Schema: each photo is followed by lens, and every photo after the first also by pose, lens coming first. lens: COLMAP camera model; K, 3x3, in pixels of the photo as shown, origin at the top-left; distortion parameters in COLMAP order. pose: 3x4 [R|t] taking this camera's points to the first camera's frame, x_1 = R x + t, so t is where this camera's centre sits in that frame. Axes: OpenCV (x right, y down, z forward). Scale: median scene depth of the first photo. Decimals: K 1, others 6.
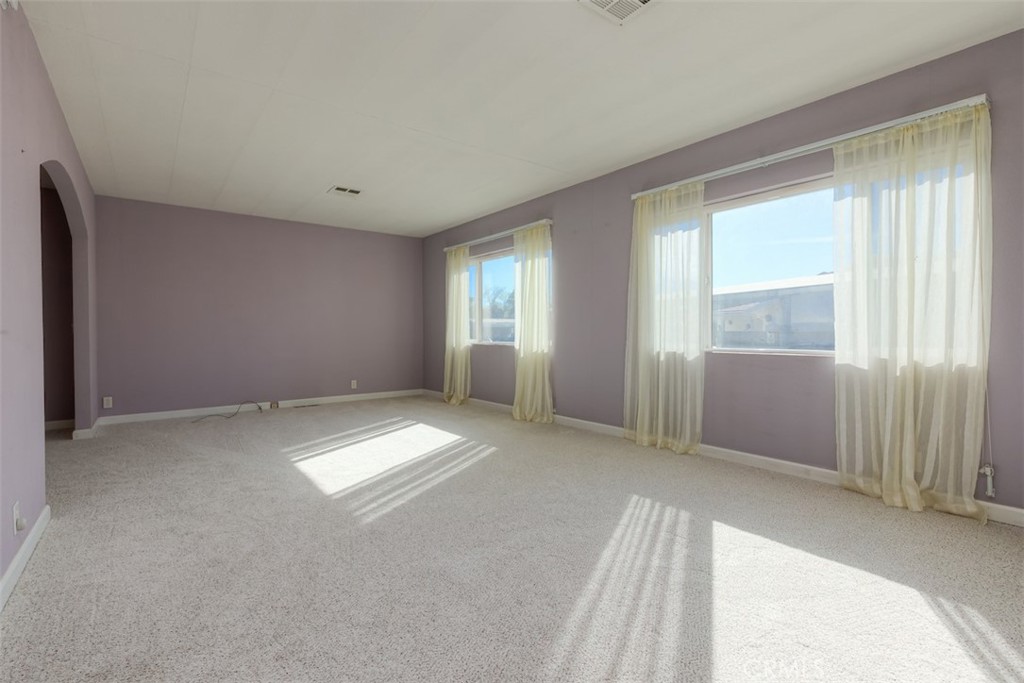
lens RADIAL K [[467.8, 0, 511.2], [0, 467.8, 339.1], [0, 0, 1]] dist [0.004528, 0.000070]
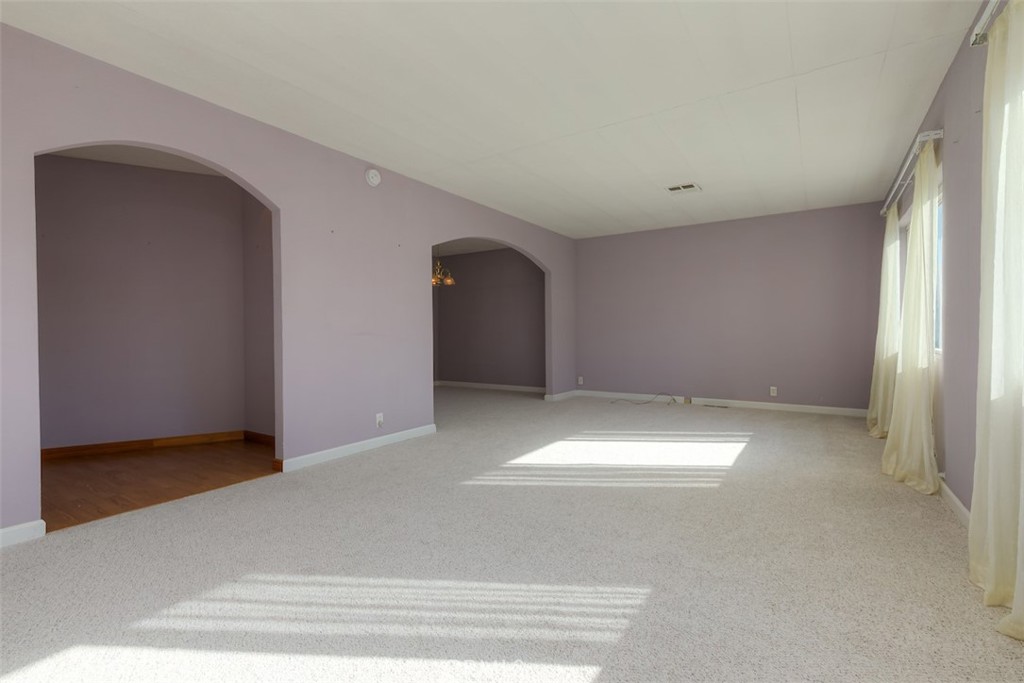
lens RADIAL K [[467.8, 0, 519.2], [0, 467.8, 339.2], [0, 0, 1]] dist [0.004528, 0.000070]
pose [[0.329495, 0.014554, -0.944045, 0.522548], [-0.011467, 0.999869, 0.011412, -0.008960], [0.944088, 0.007065, 0.329619, 0.401853]]
